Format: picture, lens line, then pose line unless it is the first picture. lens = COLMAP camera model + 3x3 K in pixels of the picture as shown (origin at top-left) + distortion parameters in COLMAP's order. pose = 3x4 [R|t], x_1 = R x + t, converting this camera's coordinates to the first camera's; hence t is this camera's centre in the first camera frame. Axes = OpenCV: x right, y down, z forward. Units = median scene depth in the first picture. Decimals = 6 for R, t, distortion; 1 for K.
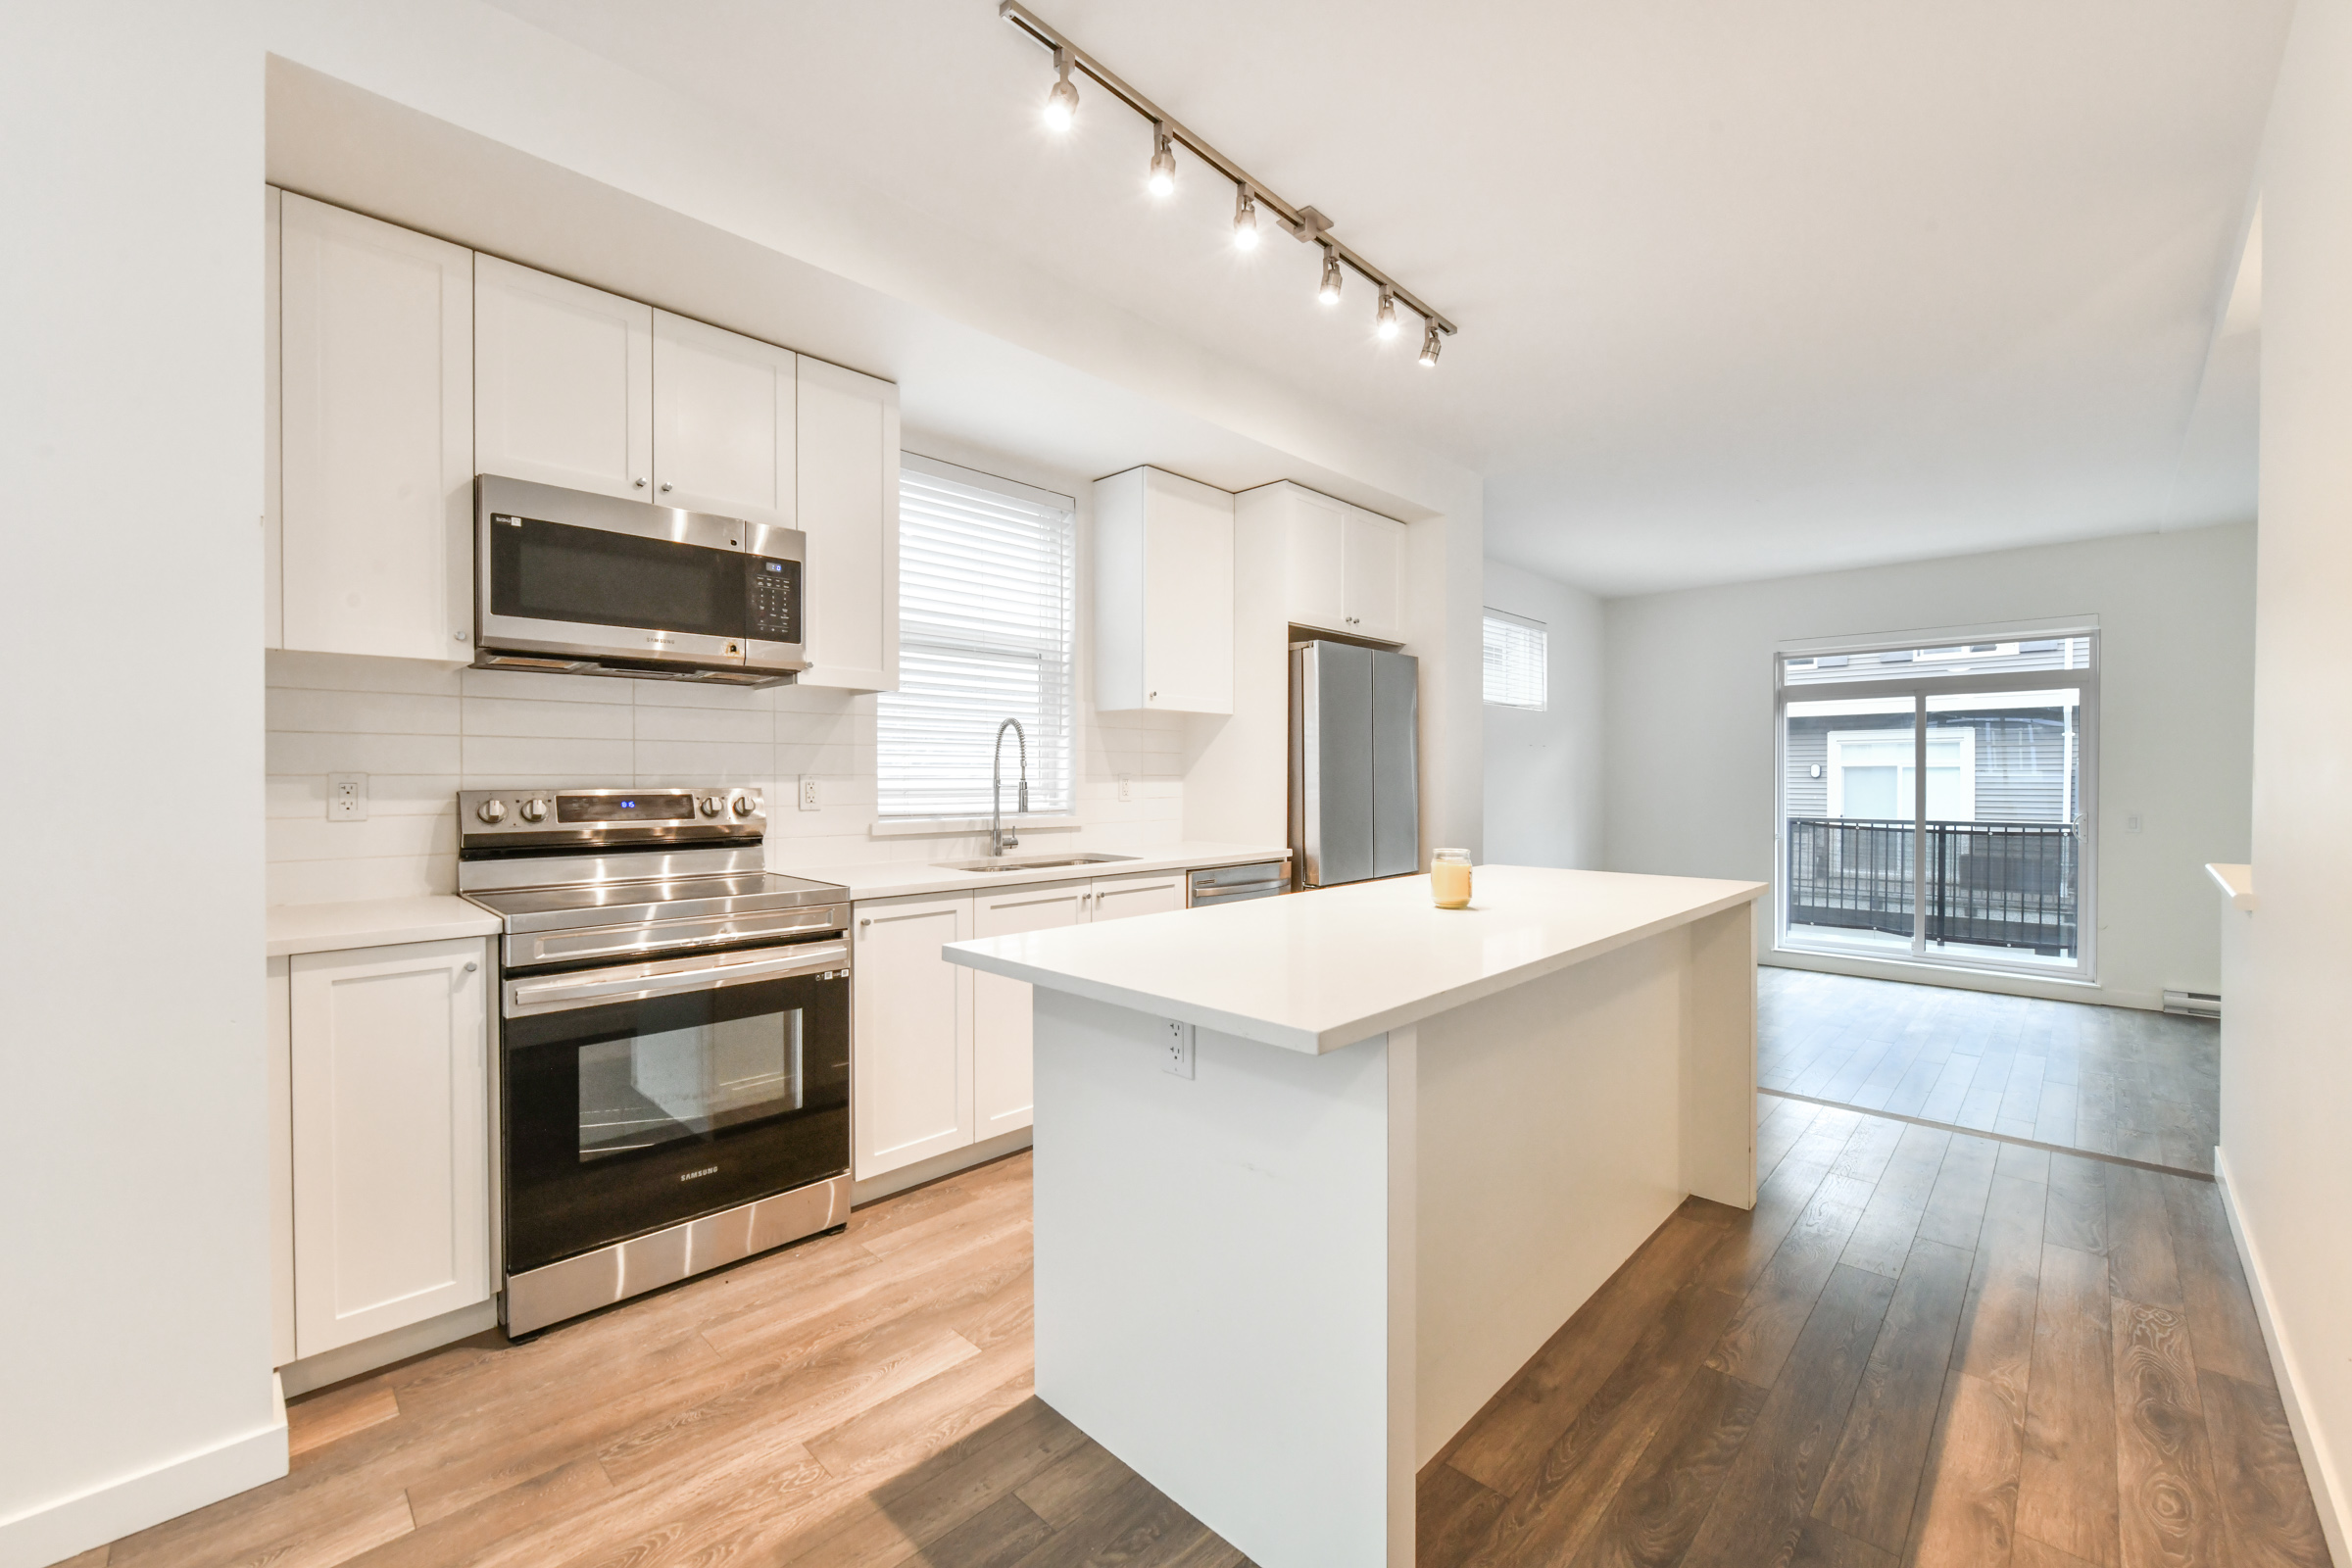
lens RADIAL K [[942.5, 0, 1184.0], [0, 942.5, 781.4], [0, 0, 1]] dist [-0.001069, 0.000043]
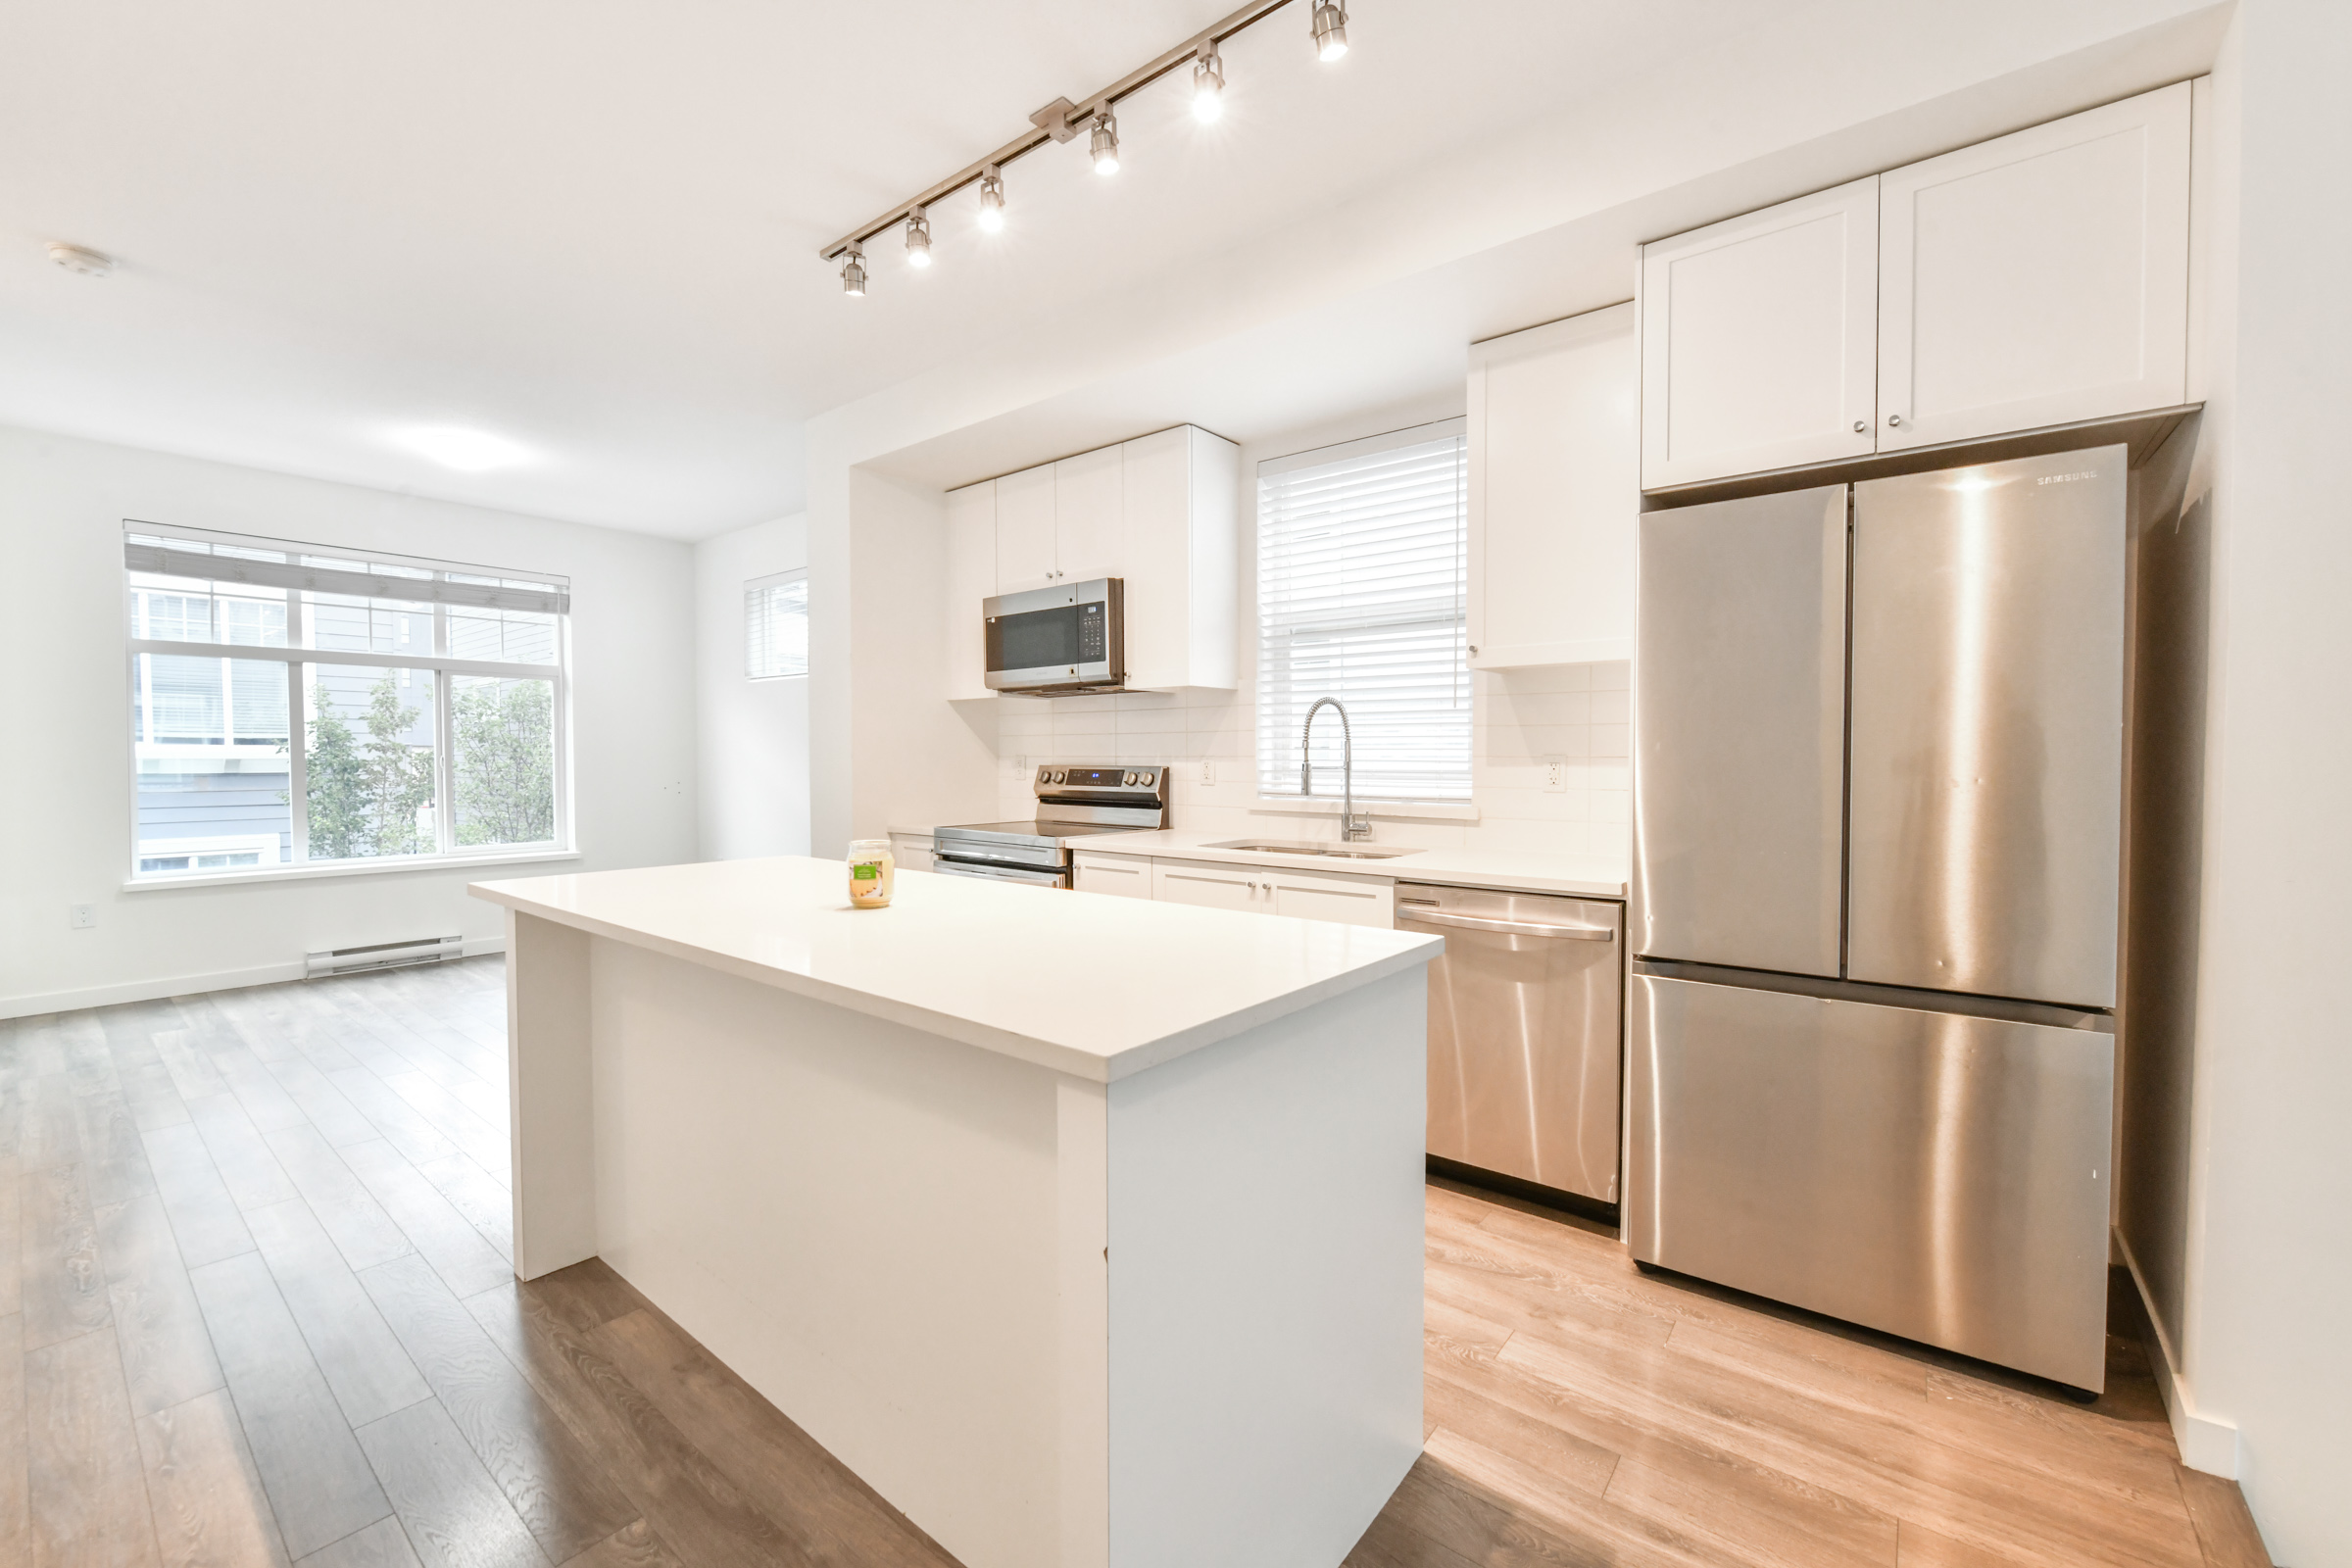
lens RADIAL K [[942.5, 0, 1184.0], [0, 942.5, 781.4], [0, 0, 1]] dist [-0.001069, 0.000043]
pose [[0.096907, 0.023847, -0.995008, 0.813872], [-0.008082, 0.999699, 0.023172, -0.002780], [0.995261, 0.005796, 0.097071, 0.824013]]
